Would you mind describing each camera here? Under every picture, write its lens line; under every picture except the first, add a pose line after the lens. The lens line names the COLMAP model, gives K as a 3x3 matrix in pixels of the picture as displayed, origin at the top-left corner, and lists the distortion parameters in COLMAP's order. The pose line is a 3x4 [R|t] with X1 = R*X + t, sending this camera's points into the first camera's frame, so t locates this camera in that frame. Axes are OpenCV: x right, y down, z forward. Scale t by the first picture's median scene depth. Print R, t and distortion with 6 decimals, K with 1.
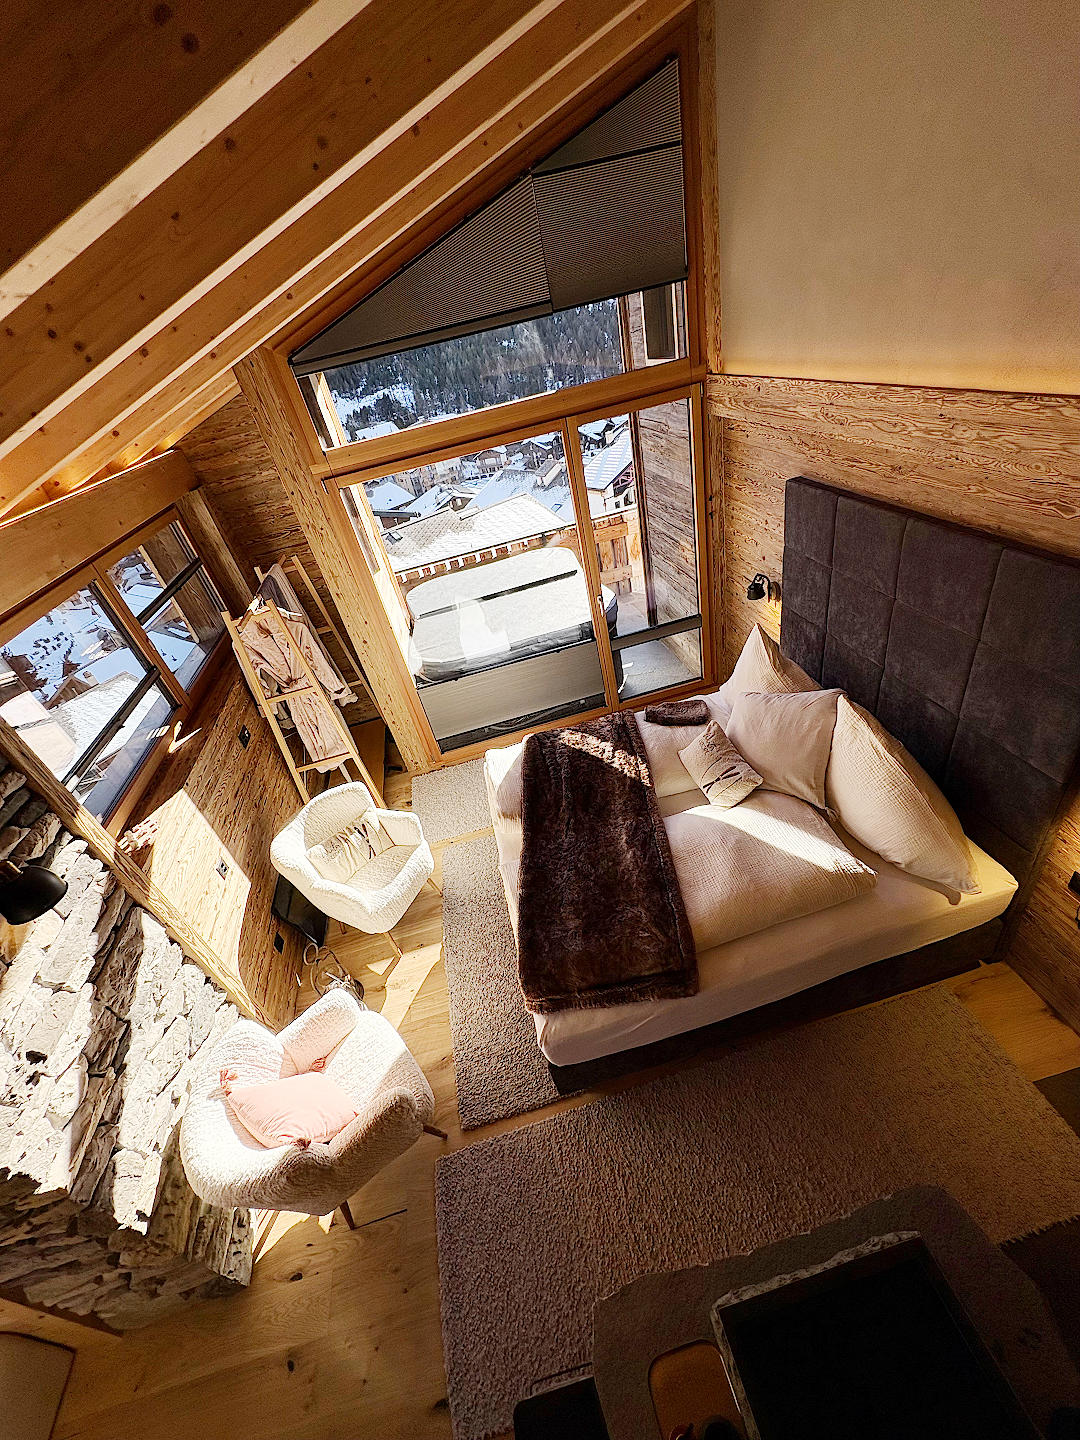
lens RADIAL K [[571.1, 0, 540.0], [0, 571.1, 720.0], [0, 0, 1]] dist [0.000033, -0.000018]
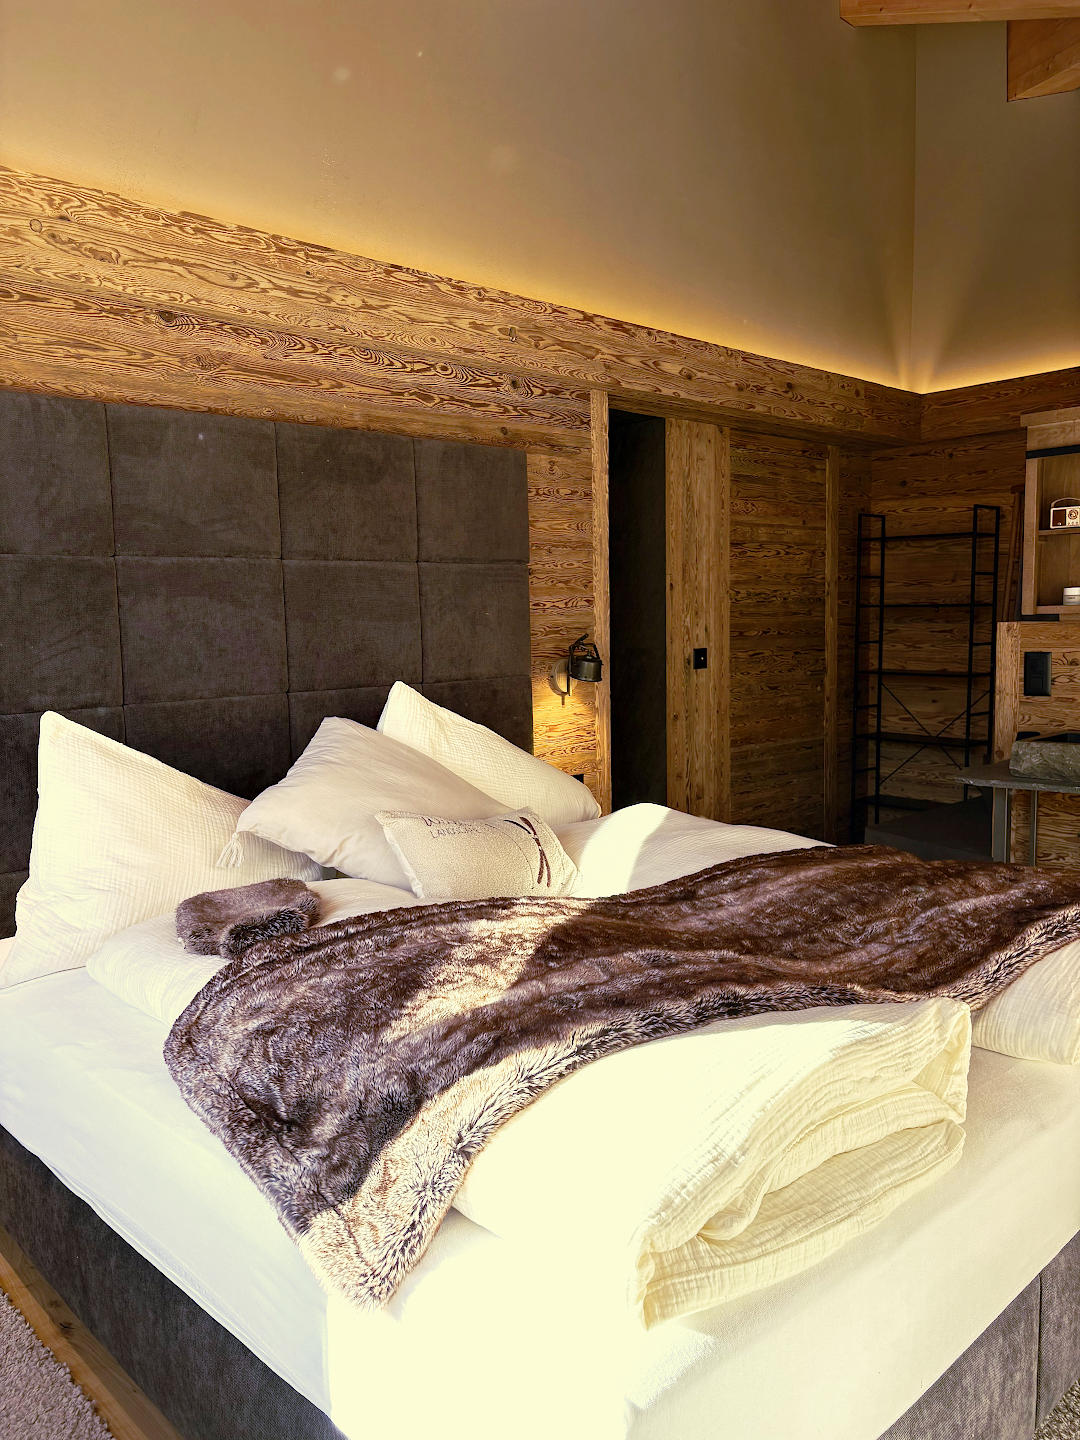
lens RADIAL K [[1074.8, 0, 539.6], [0, 1074.8, 720.2], [0, 0, 1]] dist [0.039940, -0.000277]
pose [[-0.504640, 0.127017, 0.853935, -0.606283], [0.591589, 0.771266, 0.234884, -0.233420], [-0.628777, 0.623711, -0.464354, 1.851853]]
